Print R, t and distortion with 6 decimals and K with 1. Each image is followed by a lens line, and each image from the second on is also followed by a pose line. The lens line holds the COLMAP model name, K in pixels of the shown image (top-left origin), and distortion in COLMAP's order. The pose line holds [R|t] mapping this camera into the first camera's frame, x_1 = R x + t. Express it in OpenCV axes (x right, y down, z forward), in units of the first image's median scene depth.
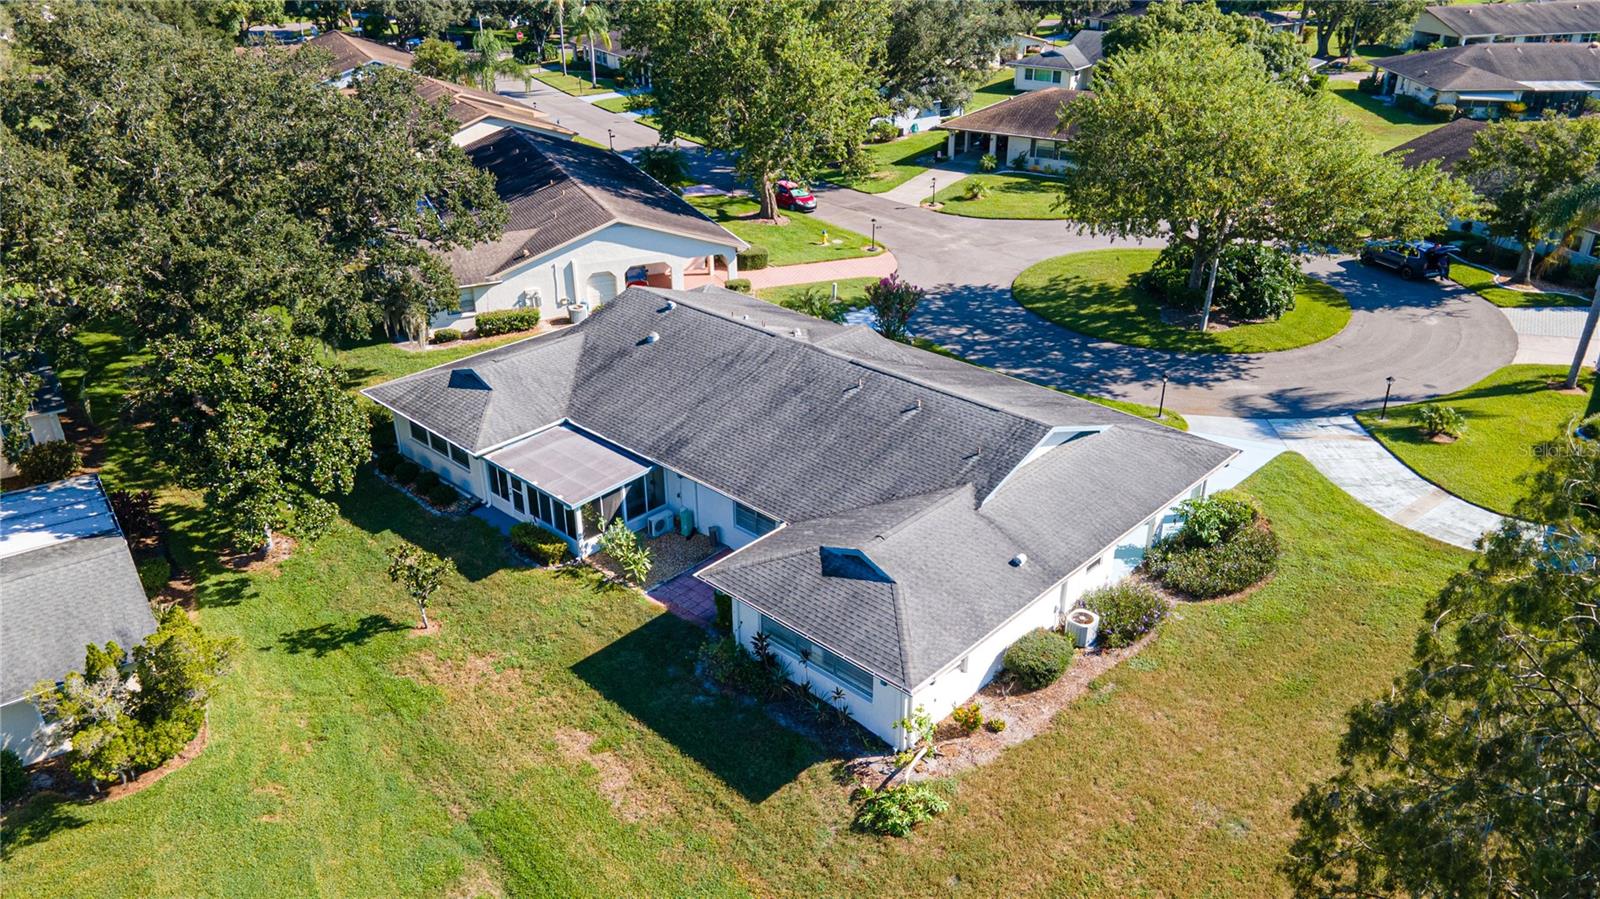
lens RADIAL K [[1163.8, 0, 795.4], [0, 1163.8, 451.8], [0, 0, 1]] dist [0.007485, 0.065283]
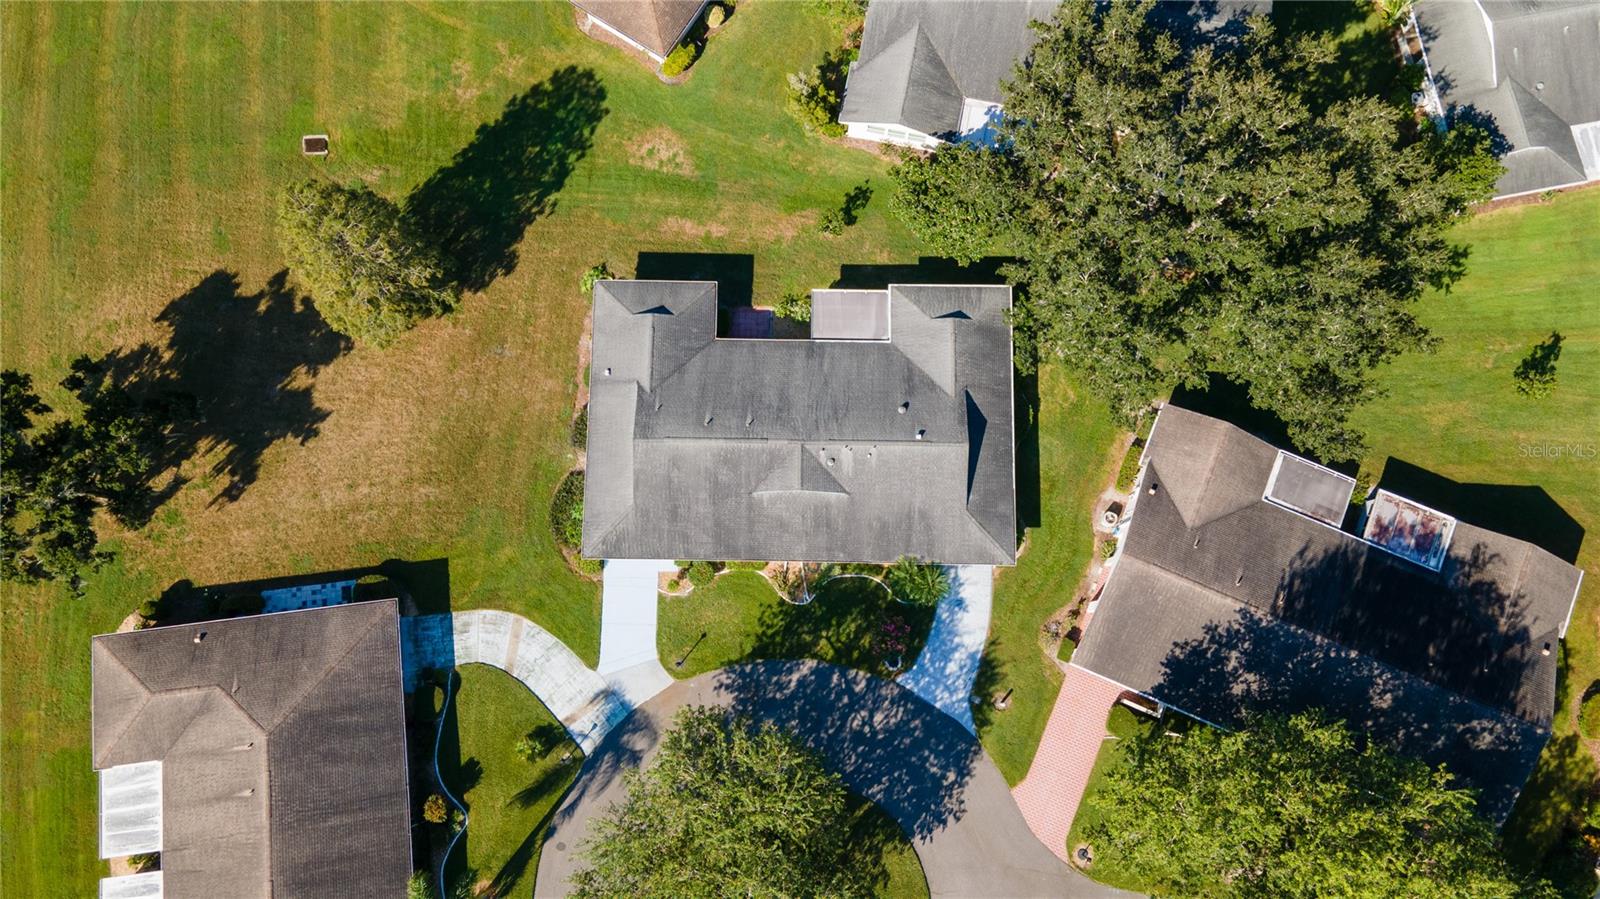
lens RADIAL K [[1163.8, 0, 795.4], [0, 1163.8, 451.8], [0, 0, 1]] dist [0.007485, 0.065283]
pose [[-0.739591, 0.664439, -0.107360, 0.181057], [-0.288278, -0.168580, 0.942590, -1.469816], [0.608195, 0.728081, 0.316224, 0.416026]]
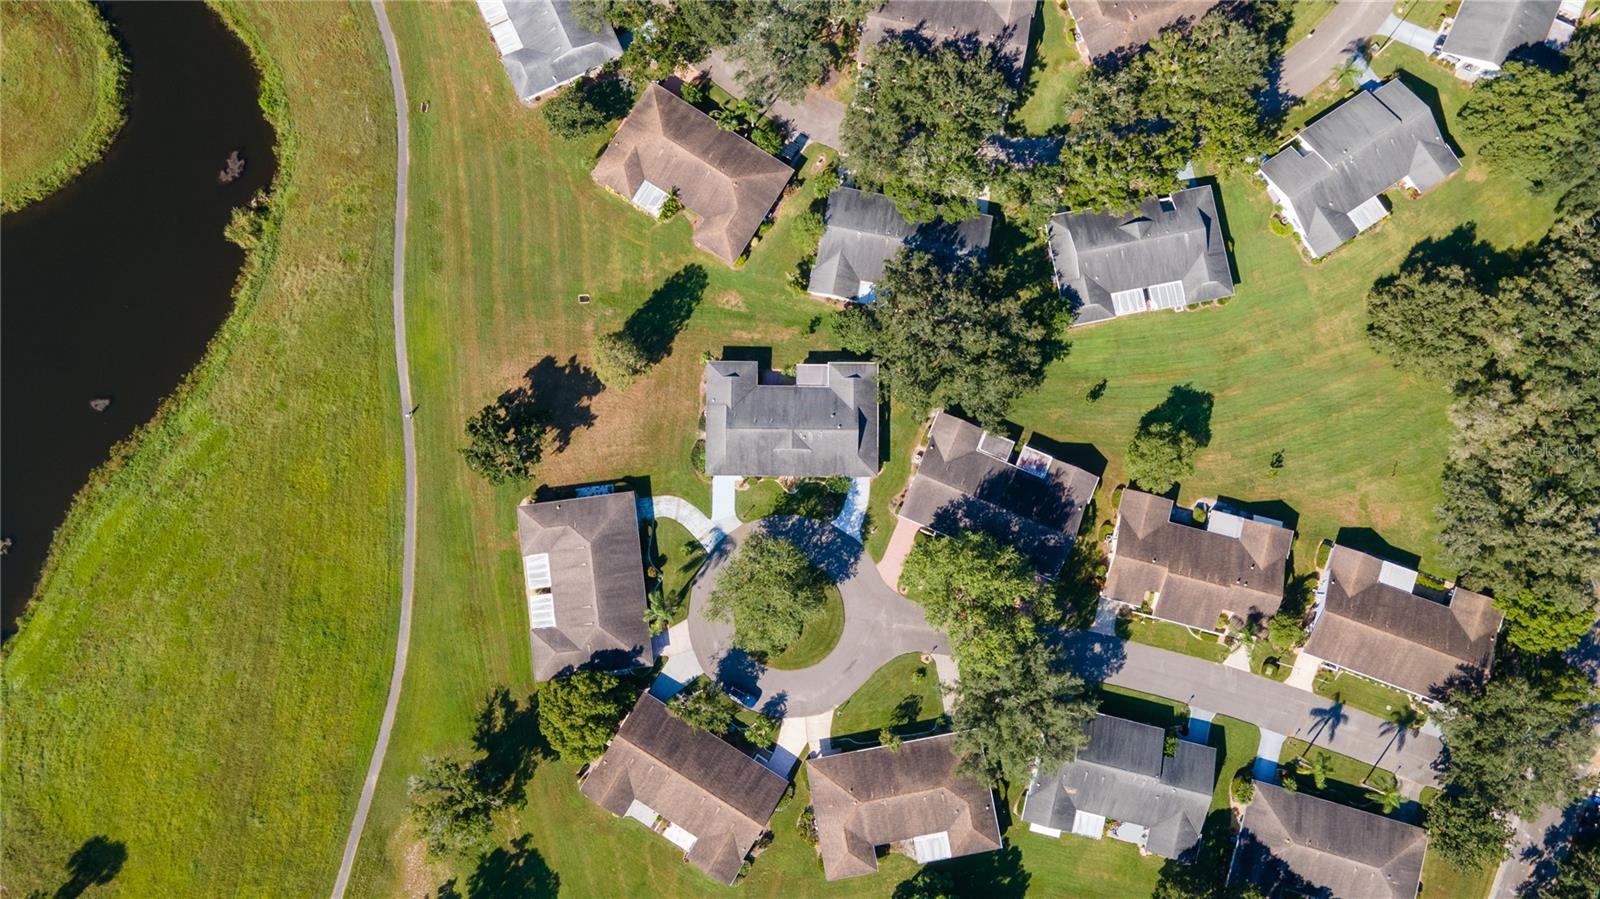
lens RADIAL K [[1163.8, 0, 795.4], [0, 1163.8, 451.8], [0, 0, 1]] dist [0.007485, 0.065283]
pose [[-0.735772, 0.675499, -0.048381, 0.230884], [-0.293282, -0.253427, 0.921825, -3.559850], [0.610431, 0.692442, 0.384576, -0.510031]]
